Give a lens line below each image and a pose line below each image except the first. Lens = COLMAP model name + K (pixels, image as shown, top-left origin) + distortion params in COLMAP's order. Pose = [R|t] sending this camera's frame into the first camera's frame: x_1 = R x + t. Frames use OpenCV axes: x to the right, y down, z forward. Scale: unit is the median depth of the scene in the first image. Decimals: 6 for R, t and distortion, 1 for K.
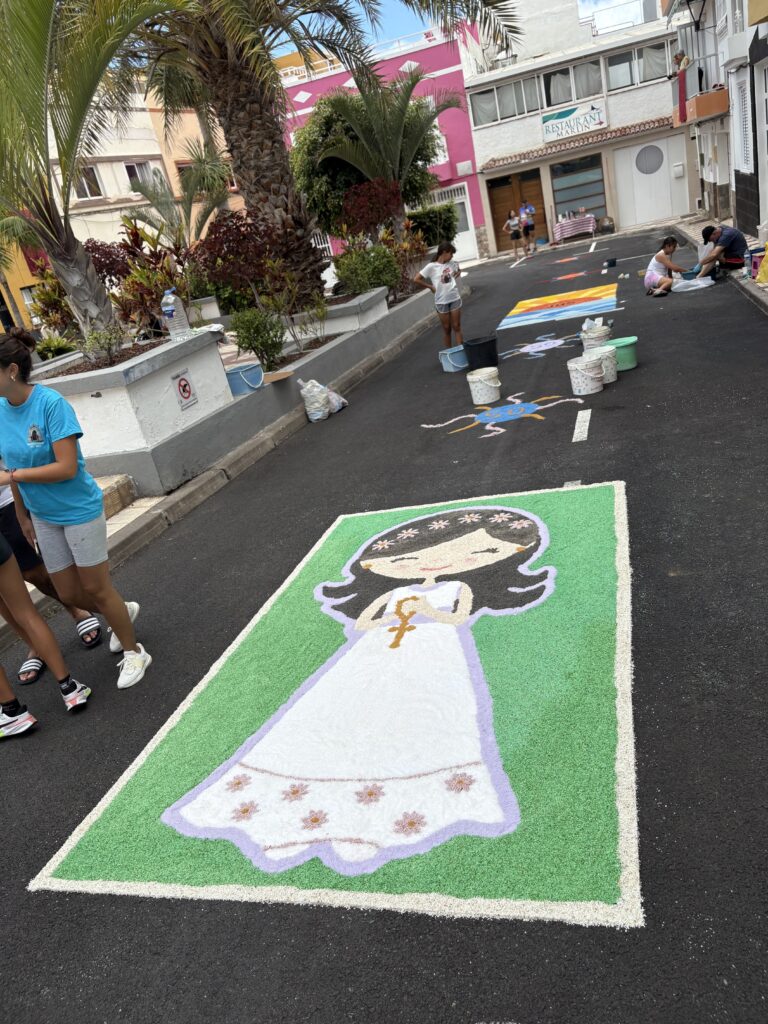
lens RADIAL K [[796.5, 0, 384.0], [0, 796.5, 512.0], [0, 0, 1]] dist [0.017566, -0.001356]
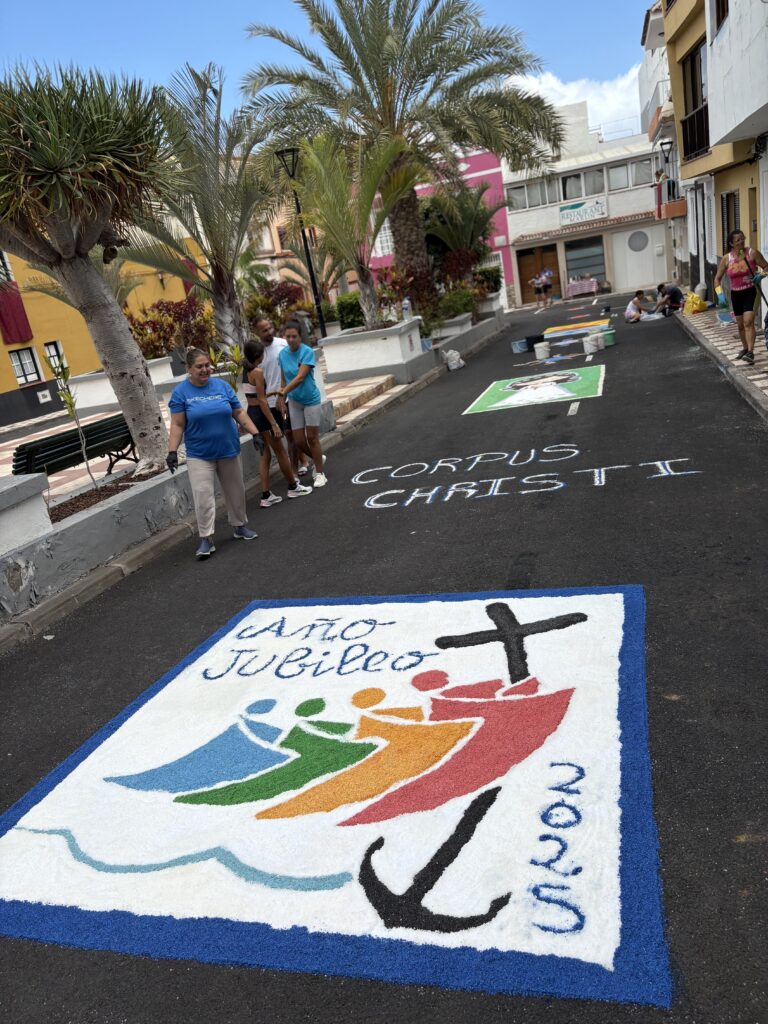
lens RADIAL K [[767.9, 0, 384.0], [0, 767.9, 512.0], [0, 0, 1]] dist [0.000861, 0.002287]
pose [[0.999102, 0.041978, -0.005675, -0.073375], [-0.042233, 0.997480, -0.057012, 0.112236], [0.003268, 0.057200, 0.998357, -0.280320]]
